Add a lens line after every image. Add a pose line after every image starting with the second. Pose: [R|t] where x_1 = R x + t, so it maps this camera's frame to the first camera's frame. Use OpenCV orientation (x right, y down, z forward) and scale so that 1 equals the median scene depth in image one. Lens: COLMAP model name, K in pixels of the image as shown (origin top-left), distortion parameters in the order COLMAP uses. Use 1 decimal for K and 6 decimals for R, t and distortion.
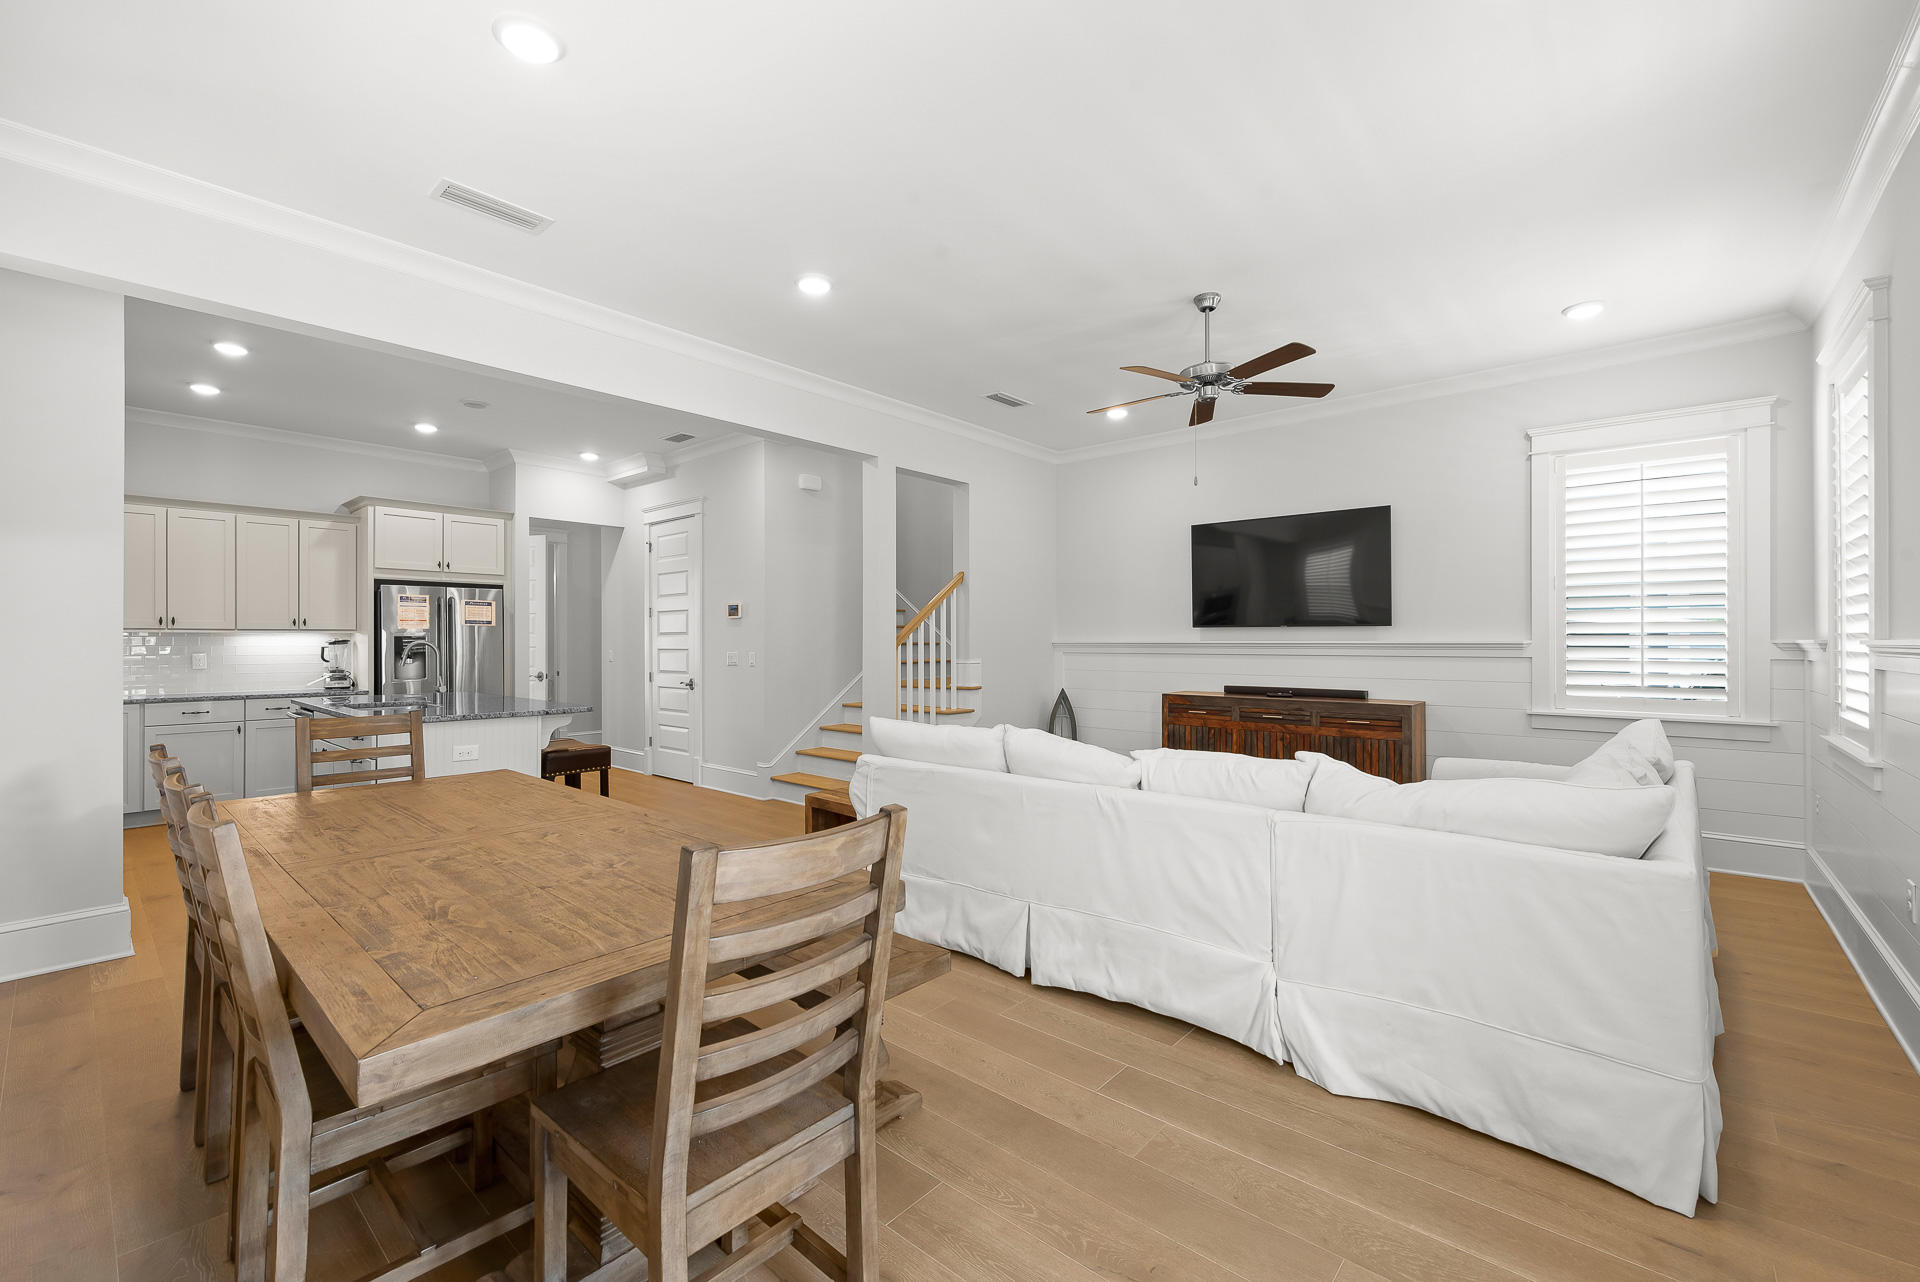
lens RADIAL K [[791.8, 0, 965.5], [0, 791.8, 641.0], [0, 0, 1]] dist [0.000975, -0.000092]
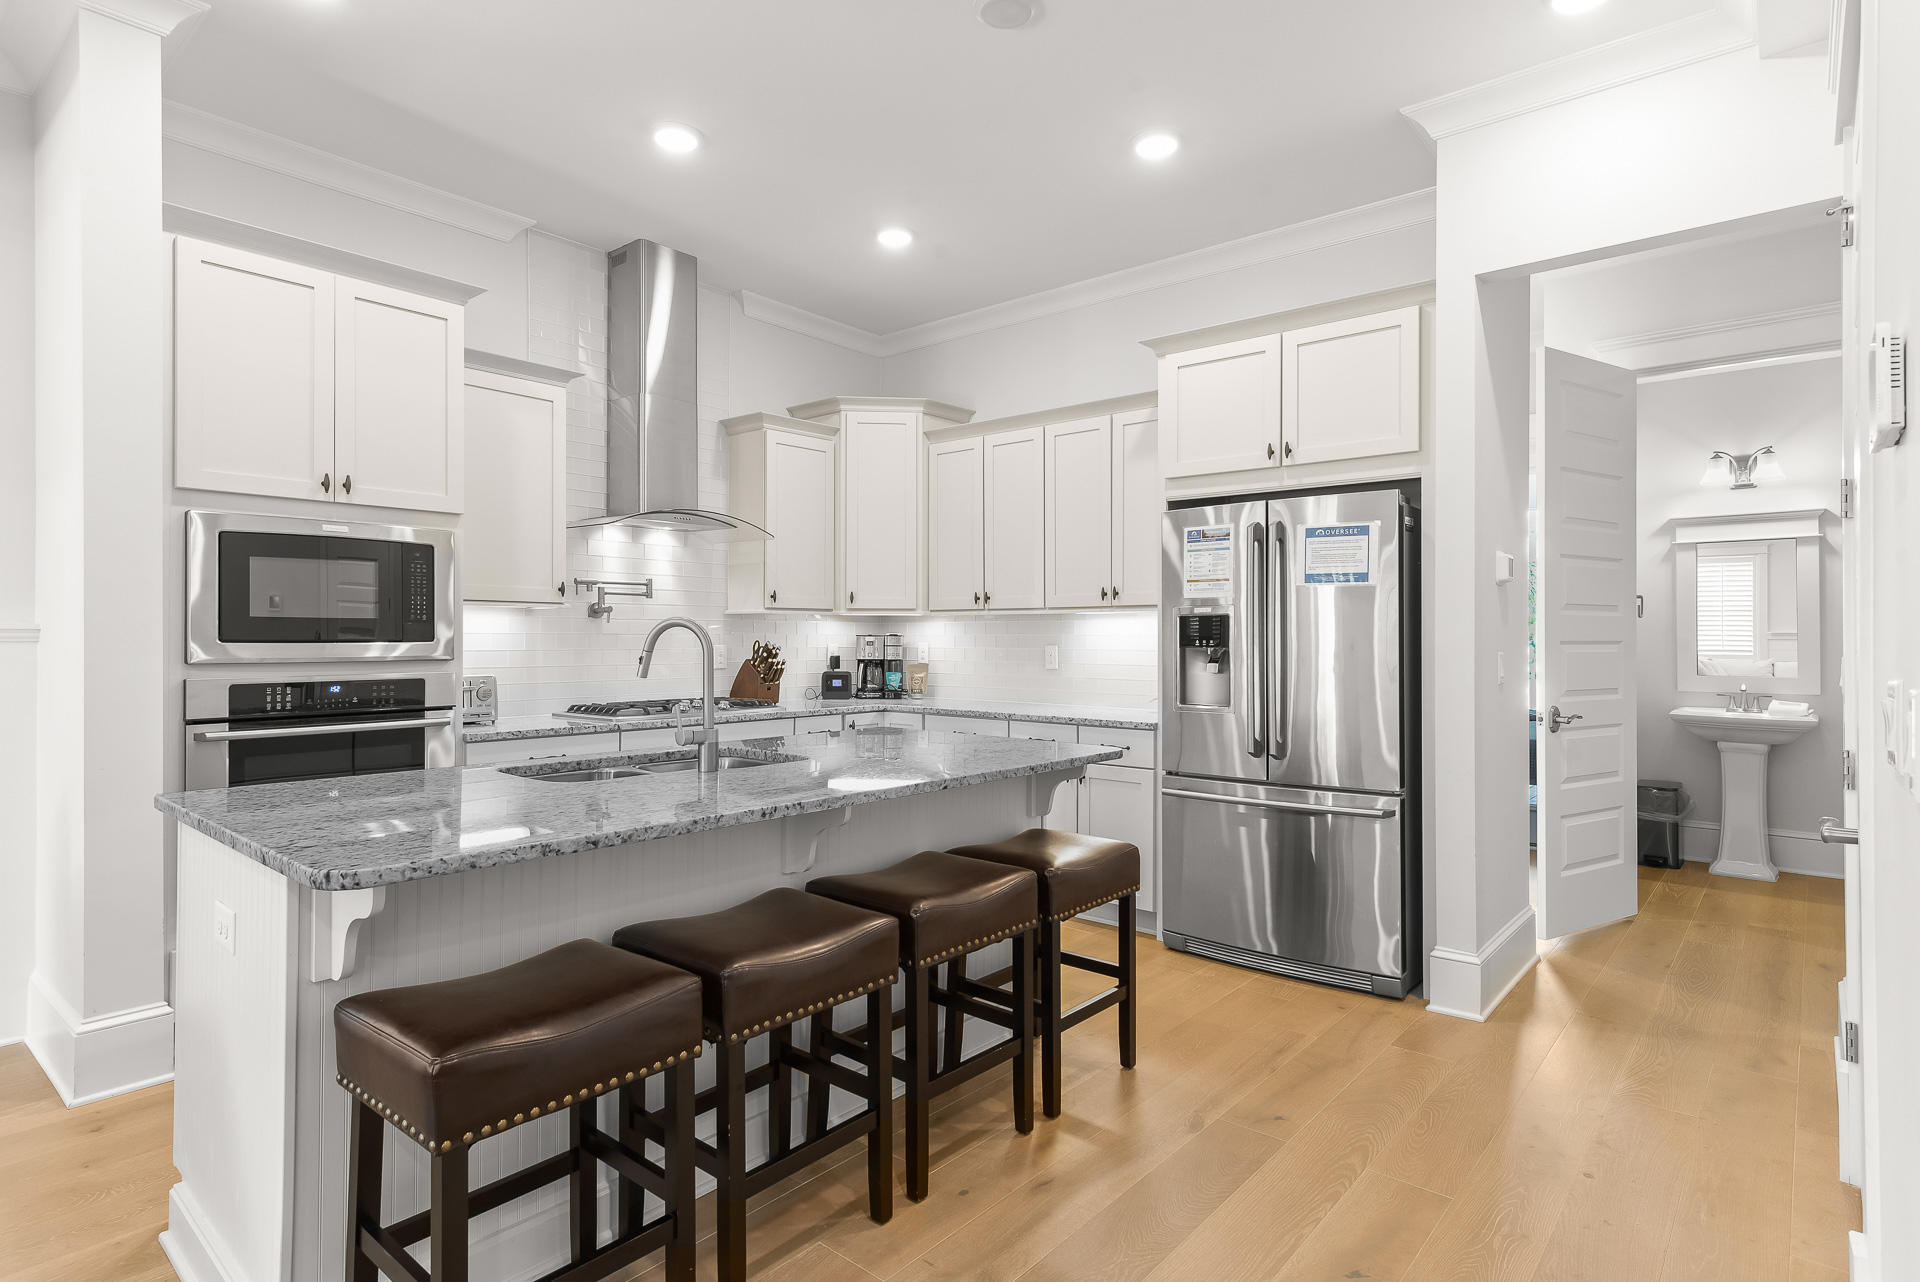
lens RADIAL K [[989.0, 0, 958.6], [0, 989.0, 634.7], [0, 0, 1]] dist [0.003088, -0.000429]
pose [[0.015478, -0.000170, -0.999880, -0.121841], [-0.001820, 0.999998, -0.000198, 0.006383], [0.999879, 0.001823, 0.015478, 0.852547]]
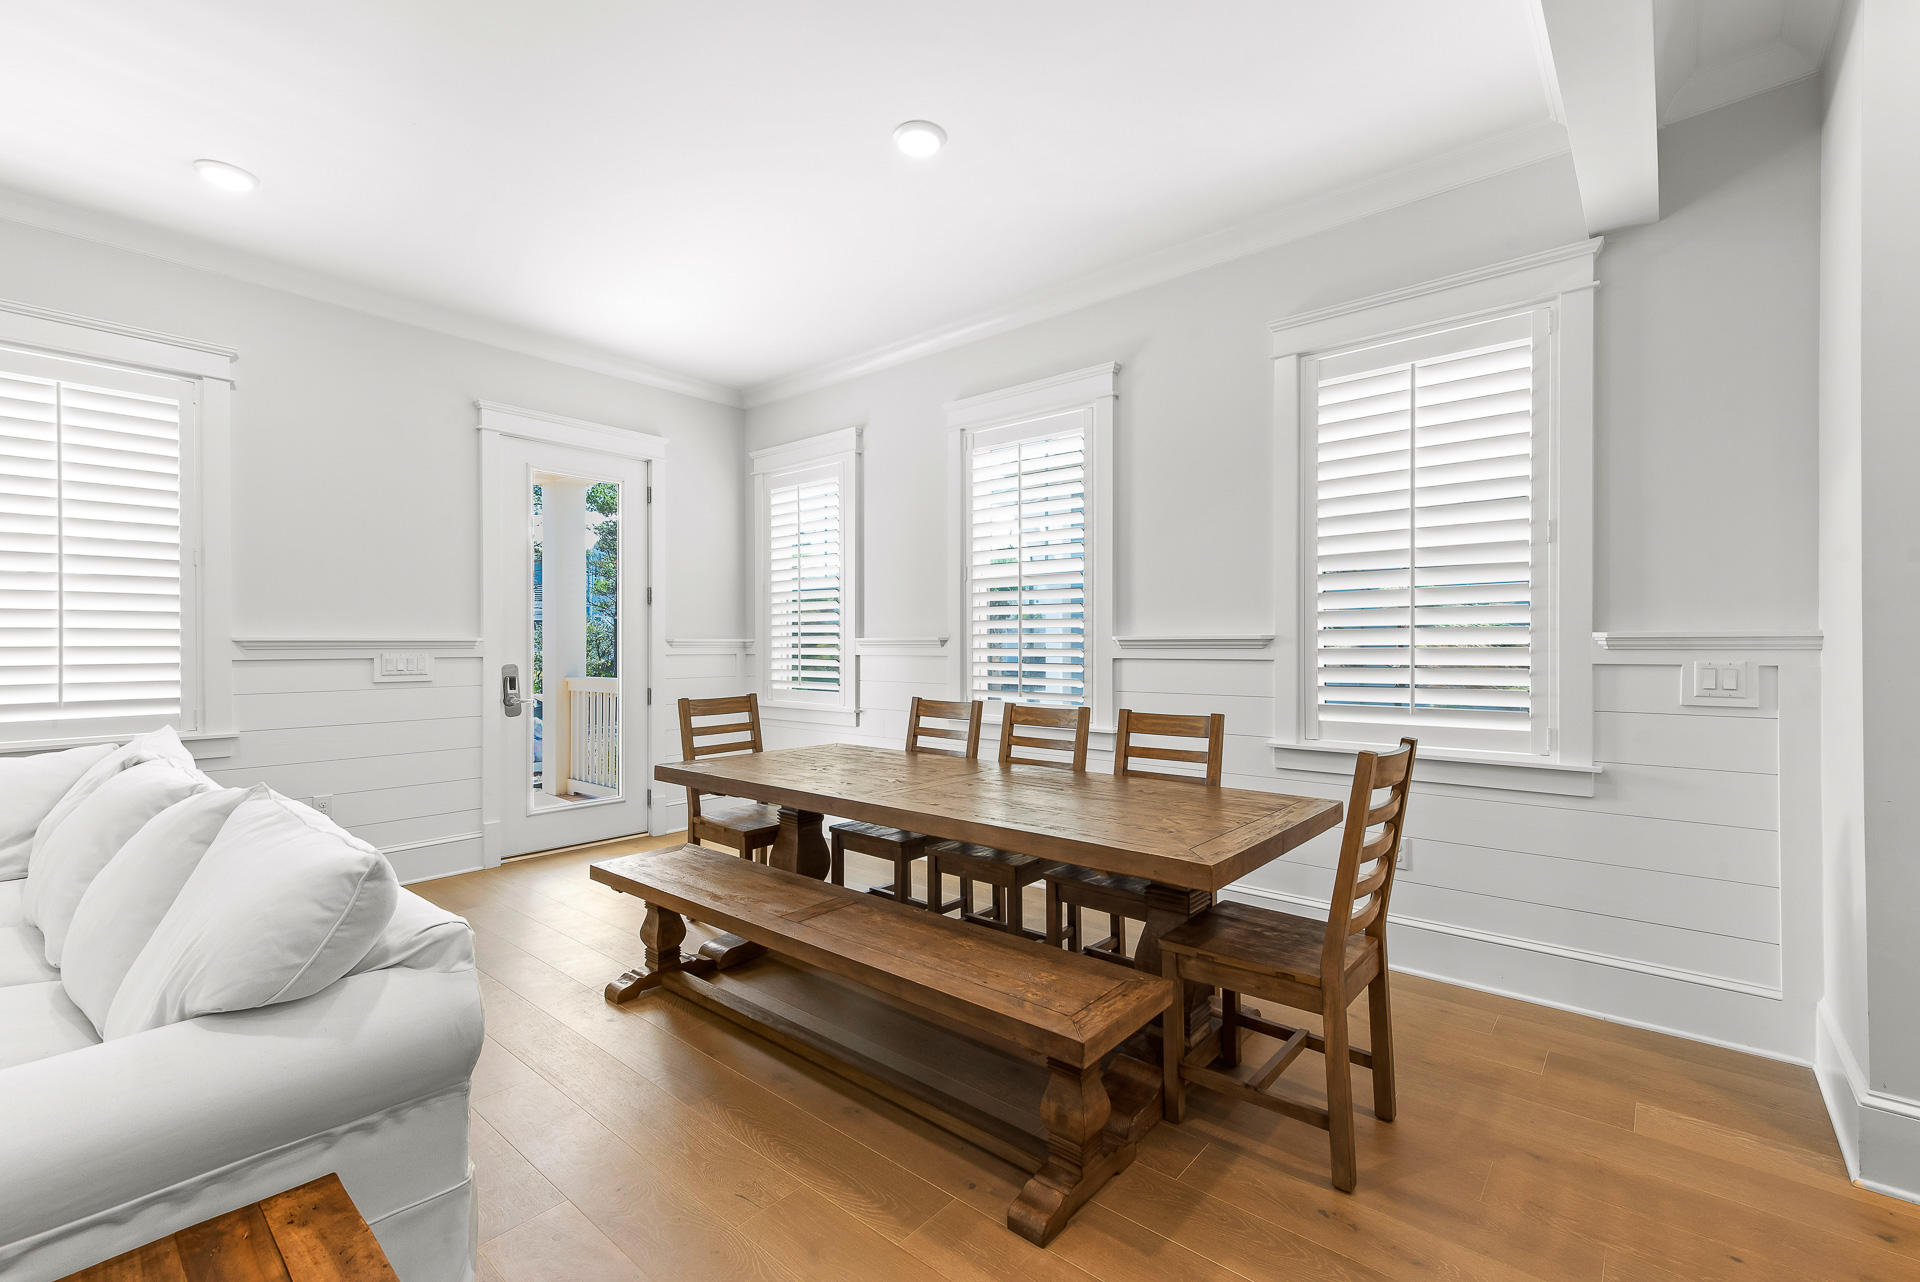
lens RADIAL K [[826.7, 0, 956.5], [0, 826.7, 649.0], [0, 0, 1]] dist [0.008497, -0.000130]
pose [[-0.999929, 0.003691, -0.011344, -0.206615], [0.003630, 0.999979, 0.005428, 0.006733], [0.011364, 0.005386, -0.999921, 0.792392]]
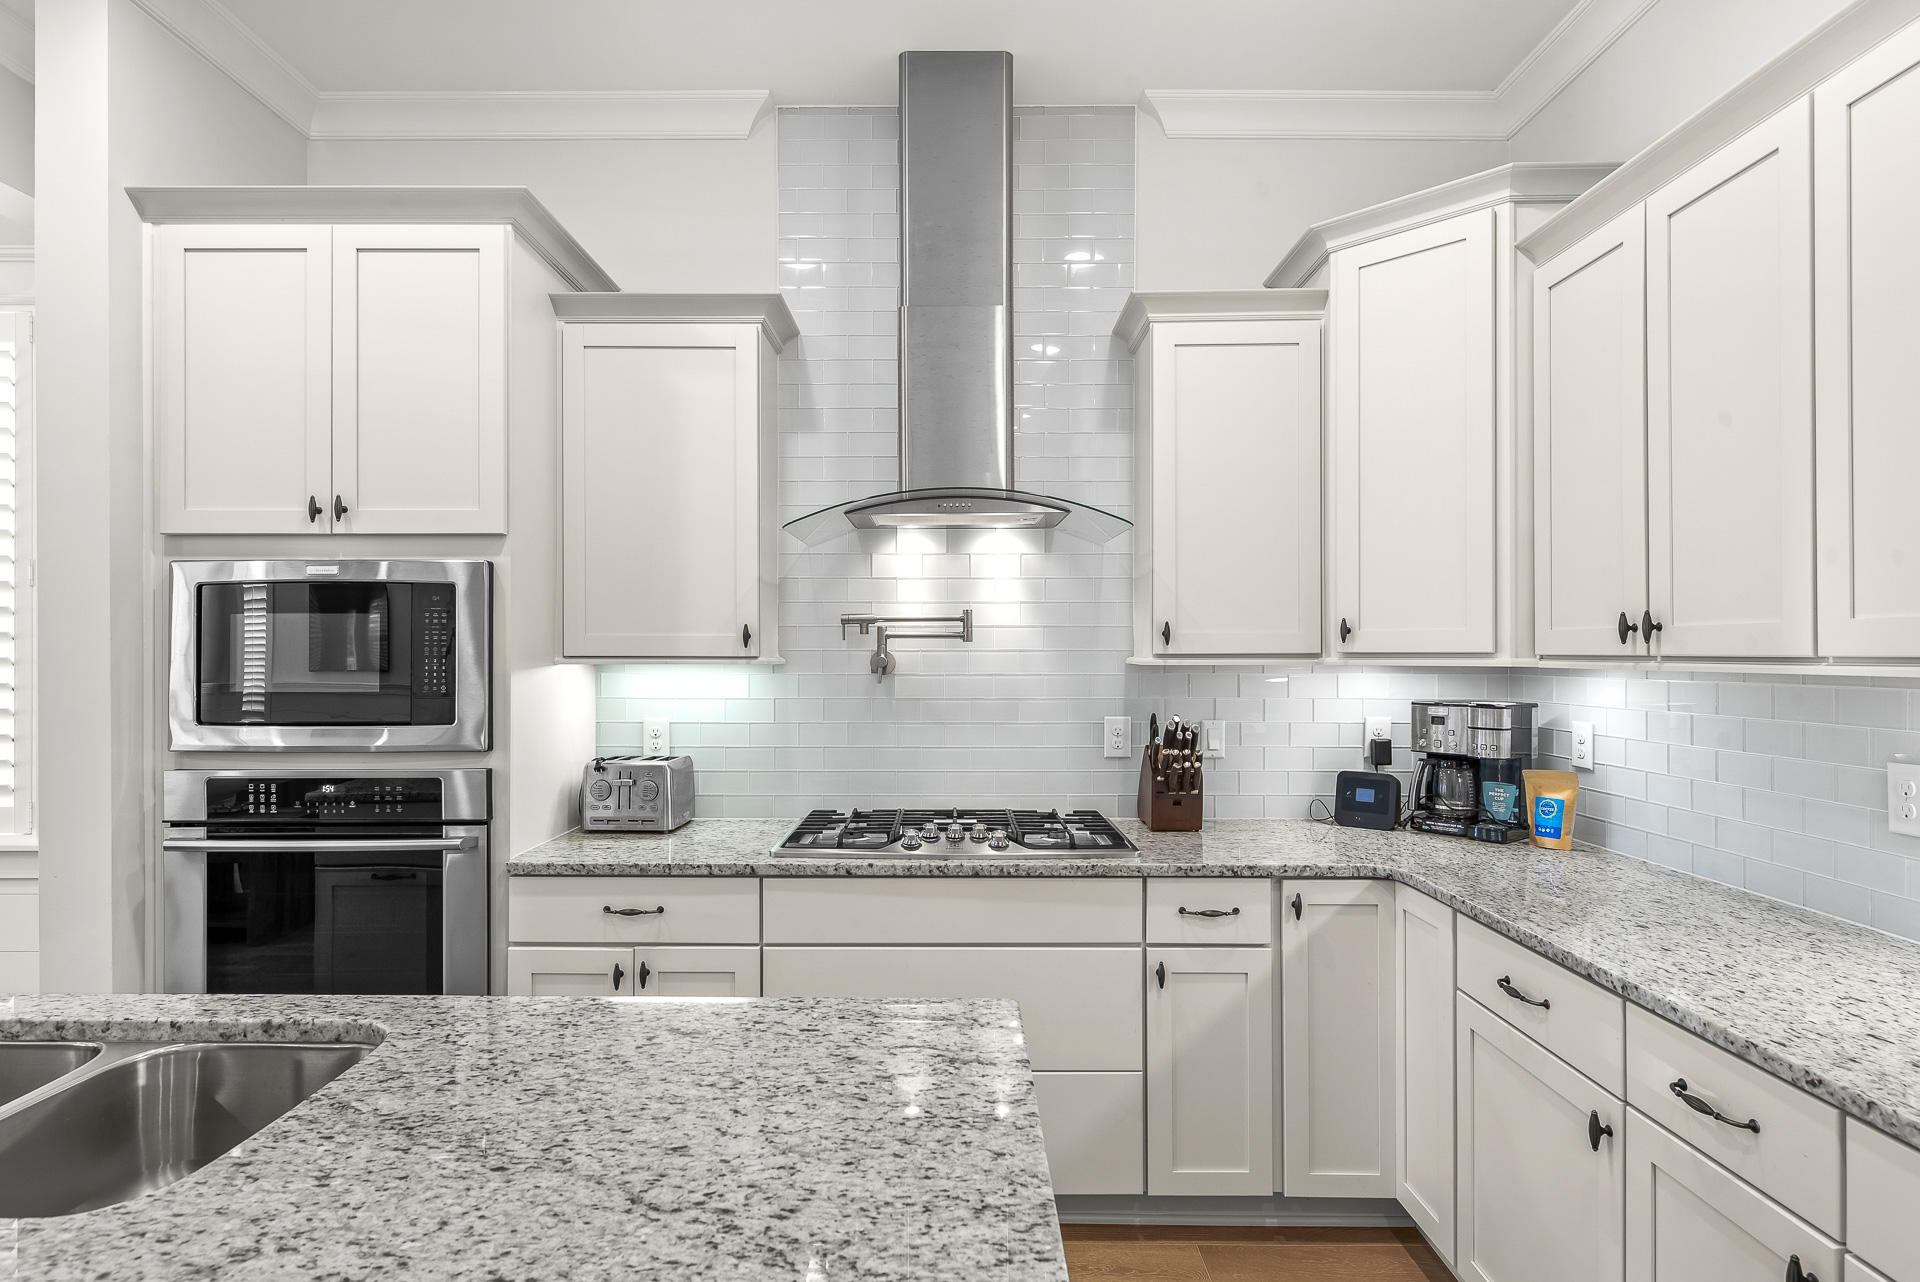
lens RADIAL K [[1003.5, 0, 948.8], [0, 1003.5, 650.7], [0, 0, 1]] dist [0.004116, -0.001688]
pose [[-0.756516, 0.001230, -0.653974, -0.542222], [0.001553, 0.999999, 0.000084, -0.015789], [0.653973, -0.000952, -0.756517, 0.973445]]
